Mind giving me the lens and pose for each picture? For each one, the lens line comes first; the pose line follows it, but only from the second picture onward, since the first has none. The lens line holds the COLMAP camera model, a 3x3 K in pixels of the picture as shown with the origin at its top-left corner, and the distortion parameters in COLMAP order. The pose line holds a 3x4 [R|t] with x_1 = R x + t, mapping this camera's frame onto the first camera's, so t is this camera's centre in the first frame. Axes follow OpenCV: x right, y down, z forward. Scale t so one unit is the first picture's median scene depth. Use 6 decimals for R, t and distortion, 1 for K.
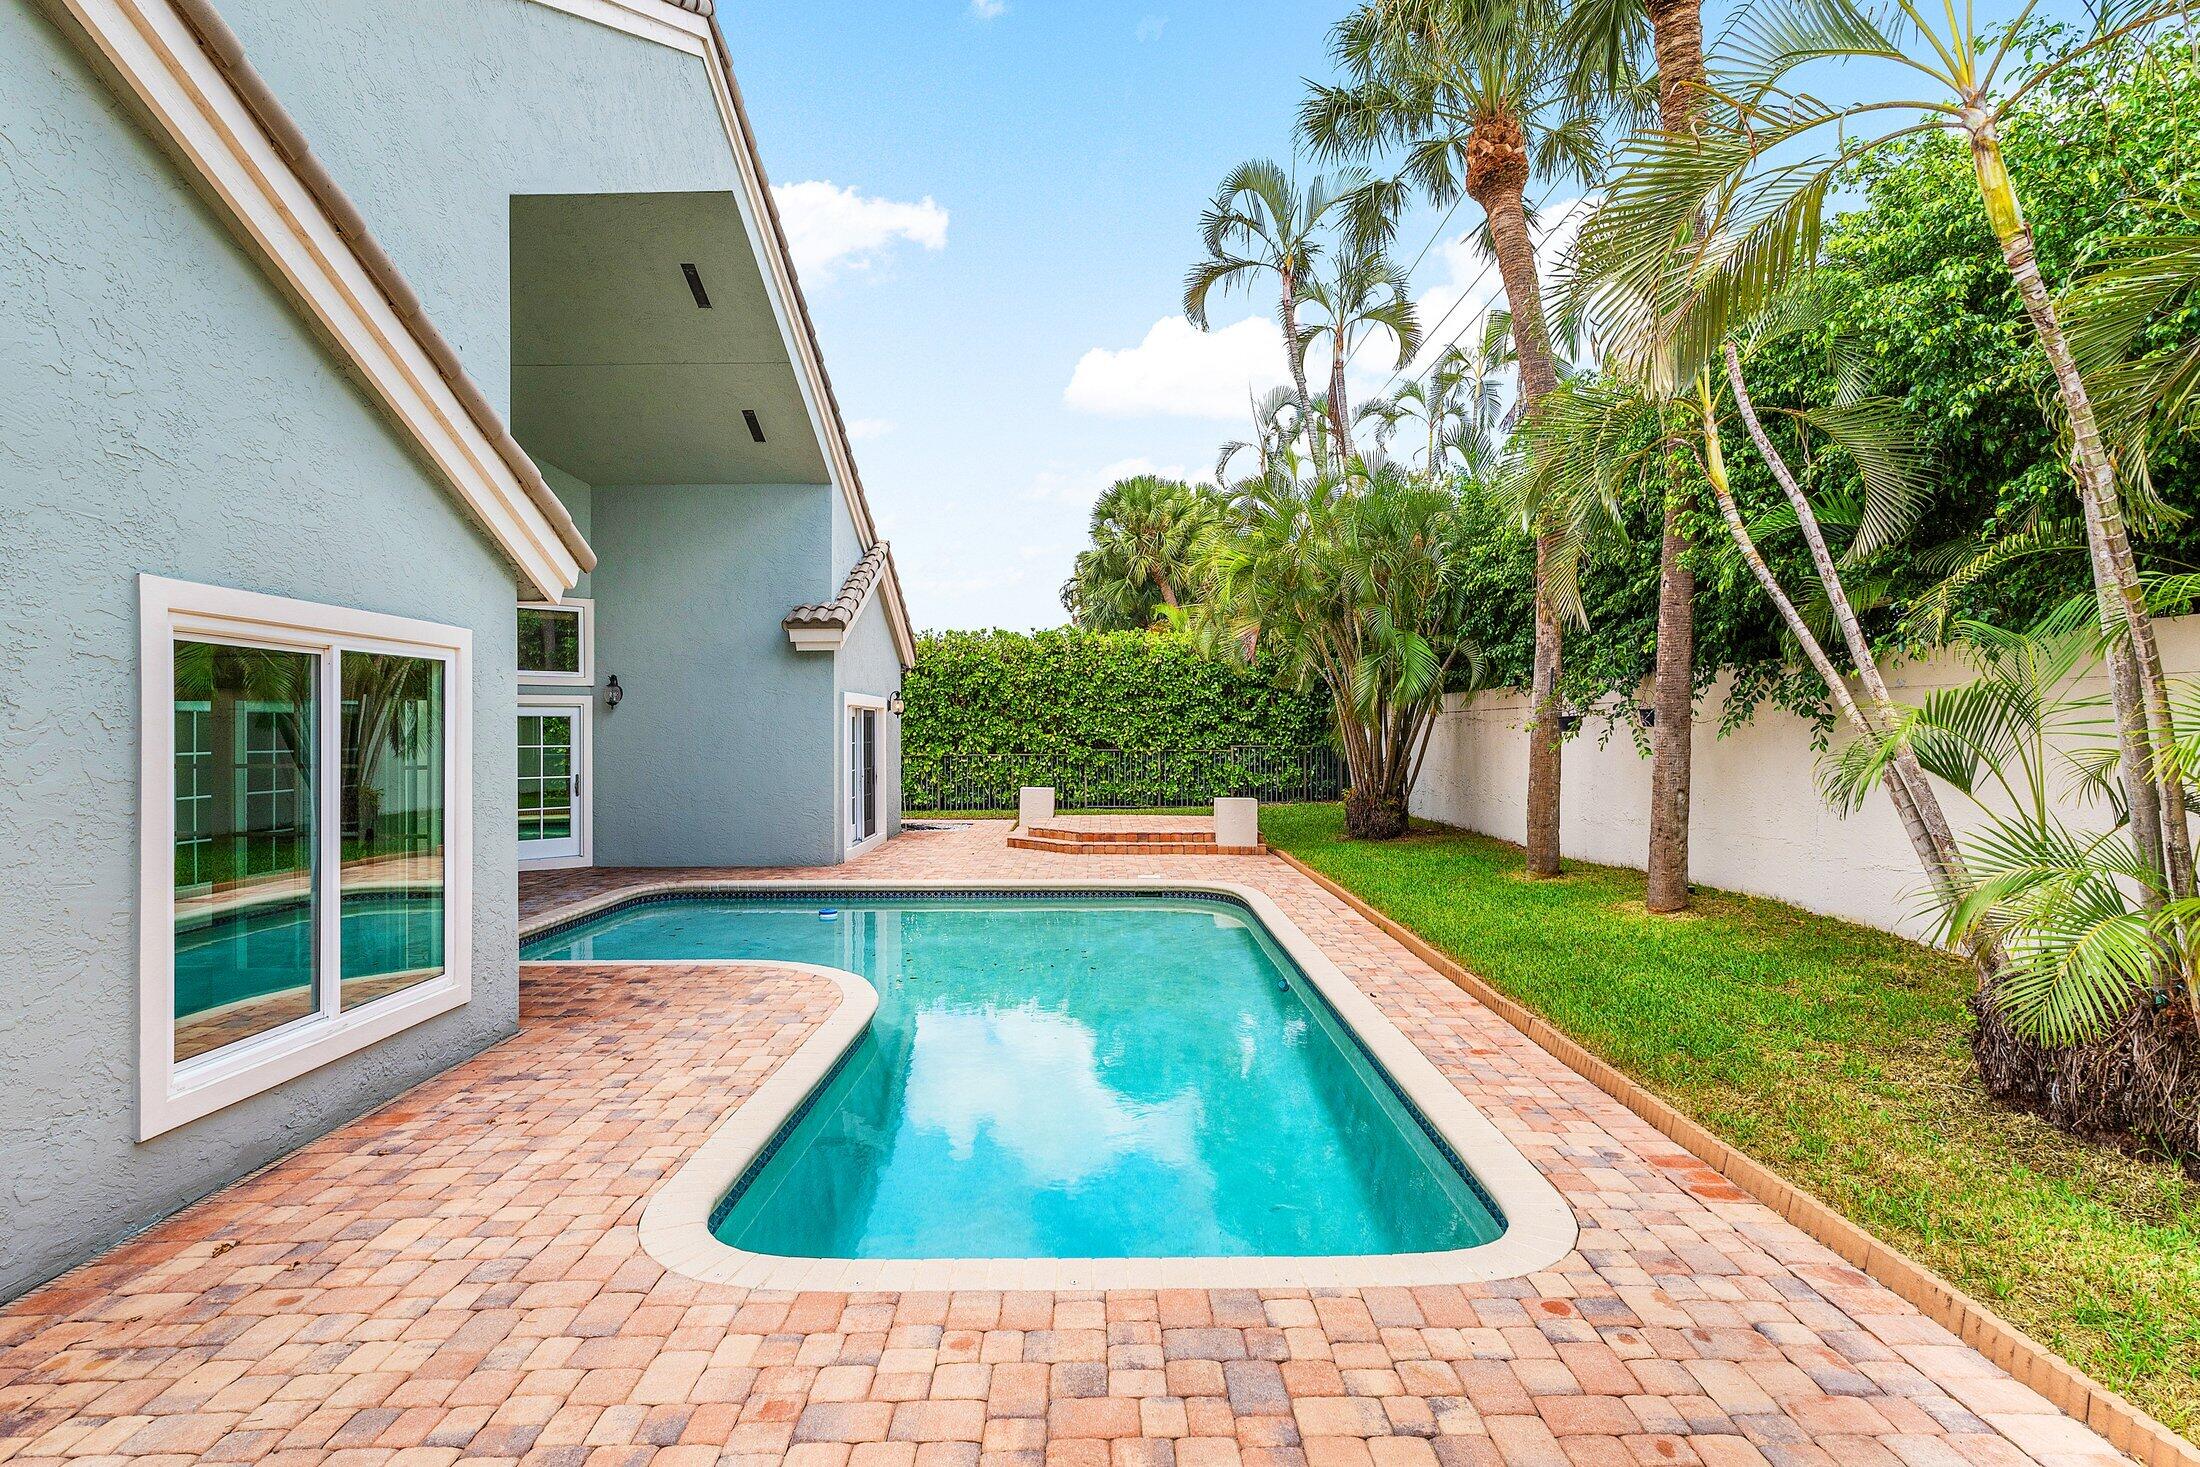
lens RADIAL K [[1131.4, 0, 1098.1], [0, 1131.4, 726.1], [0, 0, 1]] dist [0.004378, 0.000847]
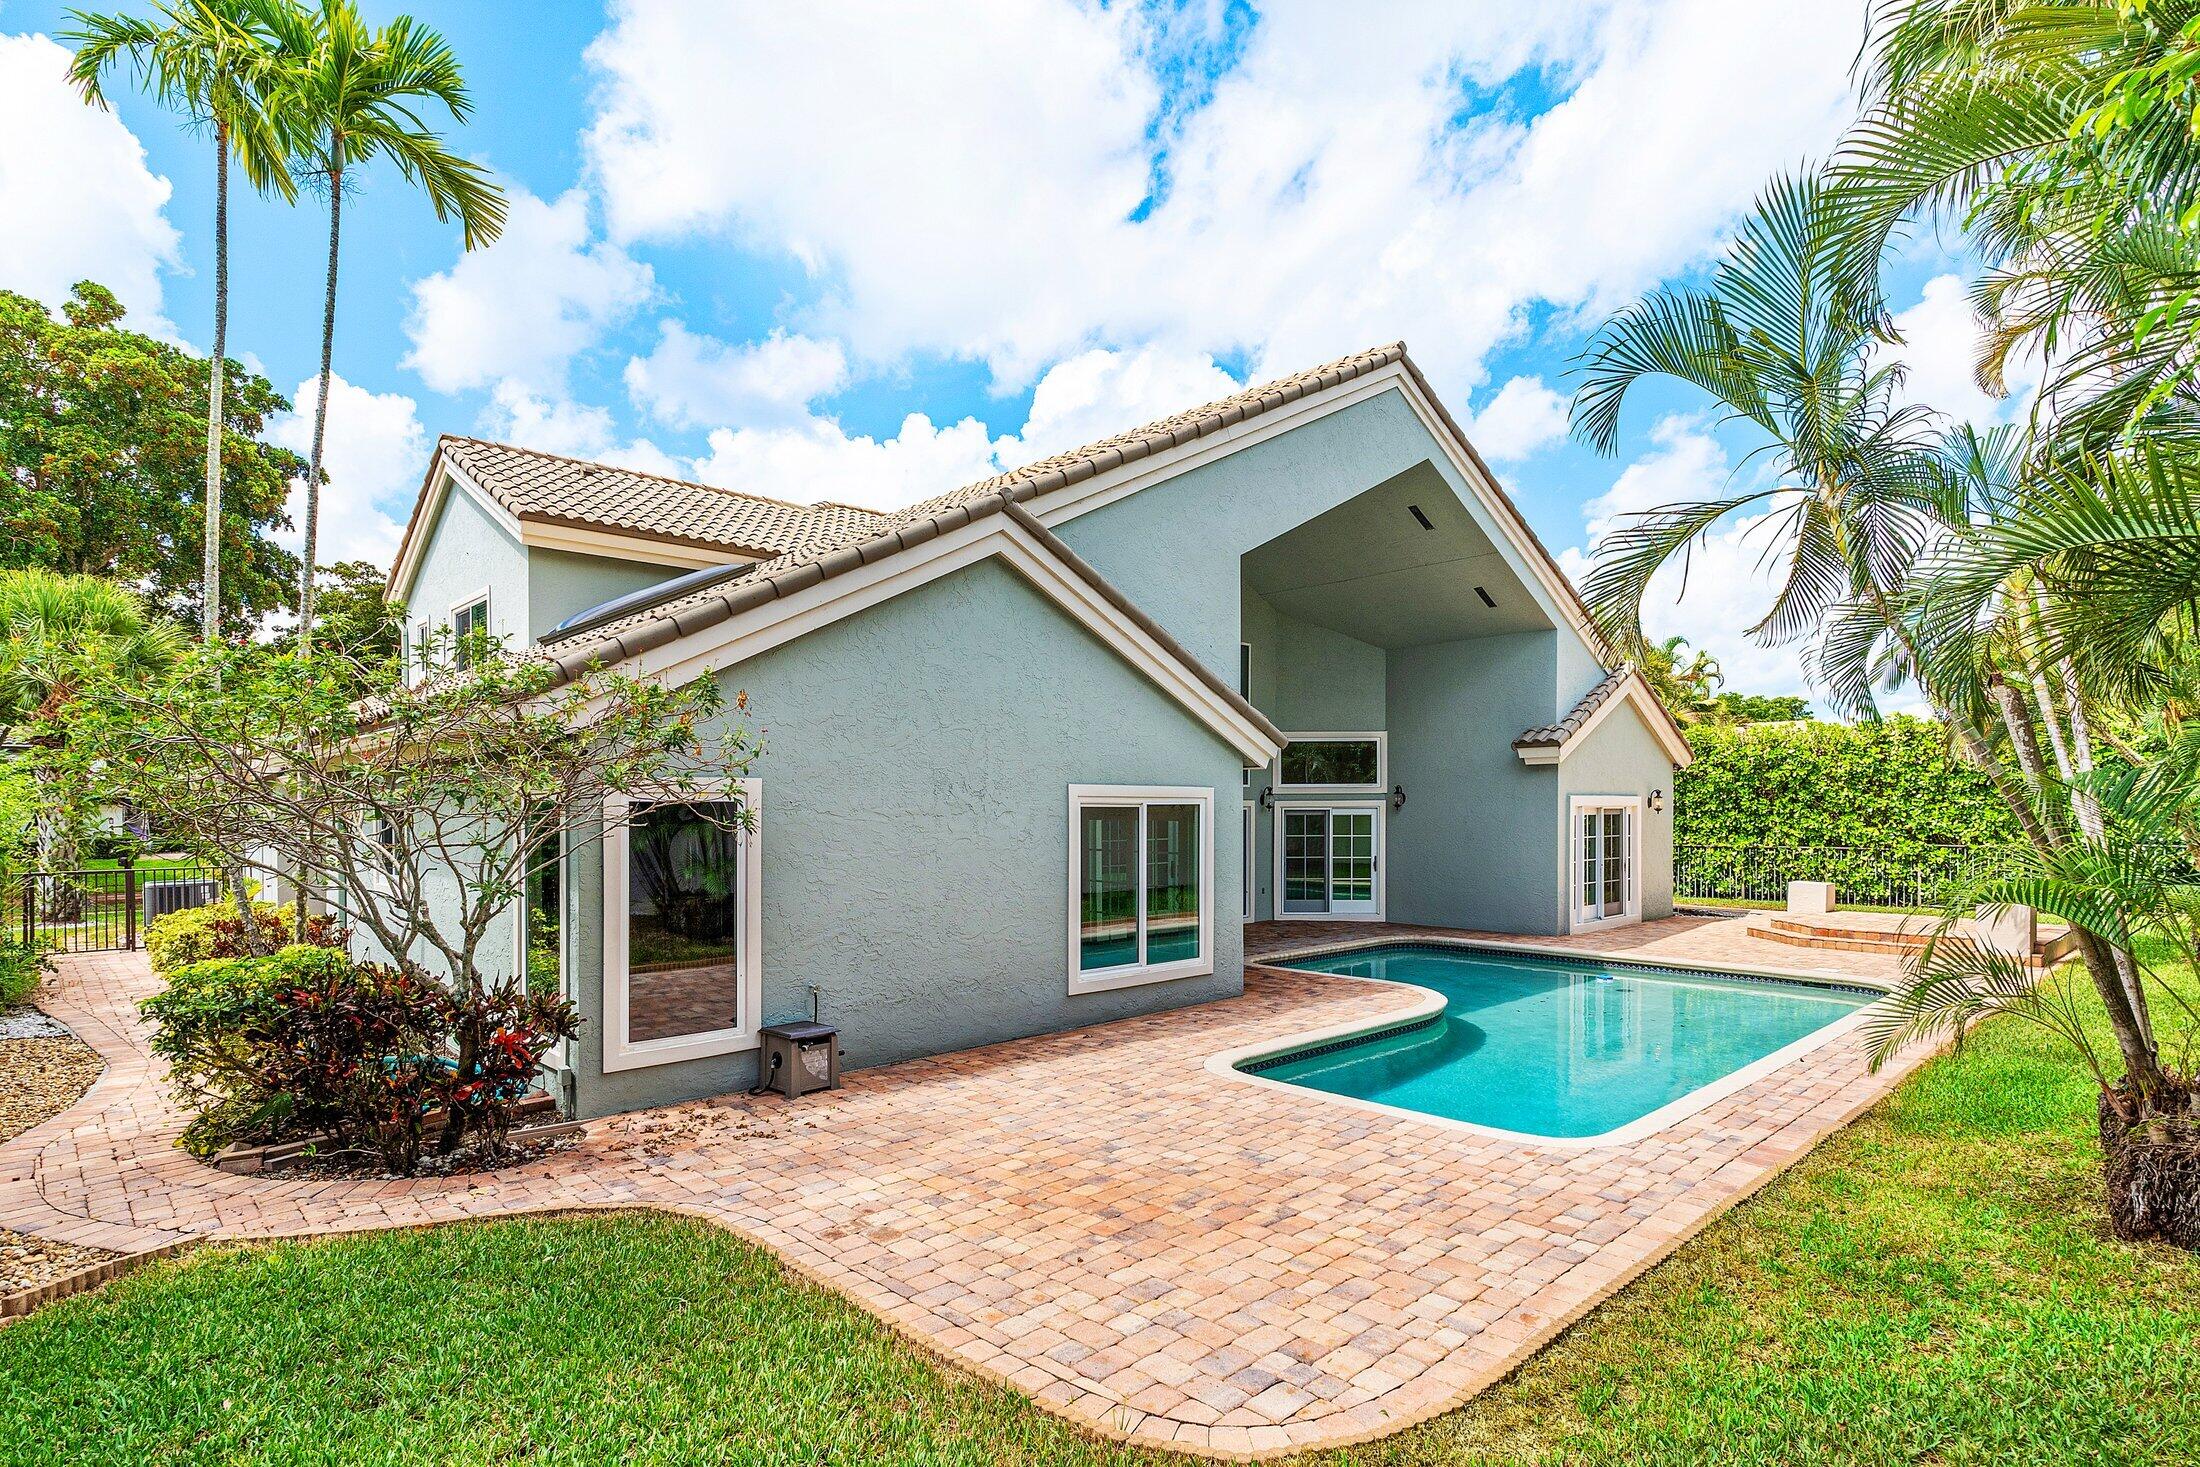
lens RADIAL K [[987.1, 0, 1098.9], [0, 987.1, 819.8], [0, 0, 1]] dist [0.000109, -0.000007]
pose [[0.707348, 0.007104, -0.706830, 0.456663], [-0.000360, 0.999953, 0.009690, -0.039064], [0.706866, -0.006600, 0.707317, -0.320379]]
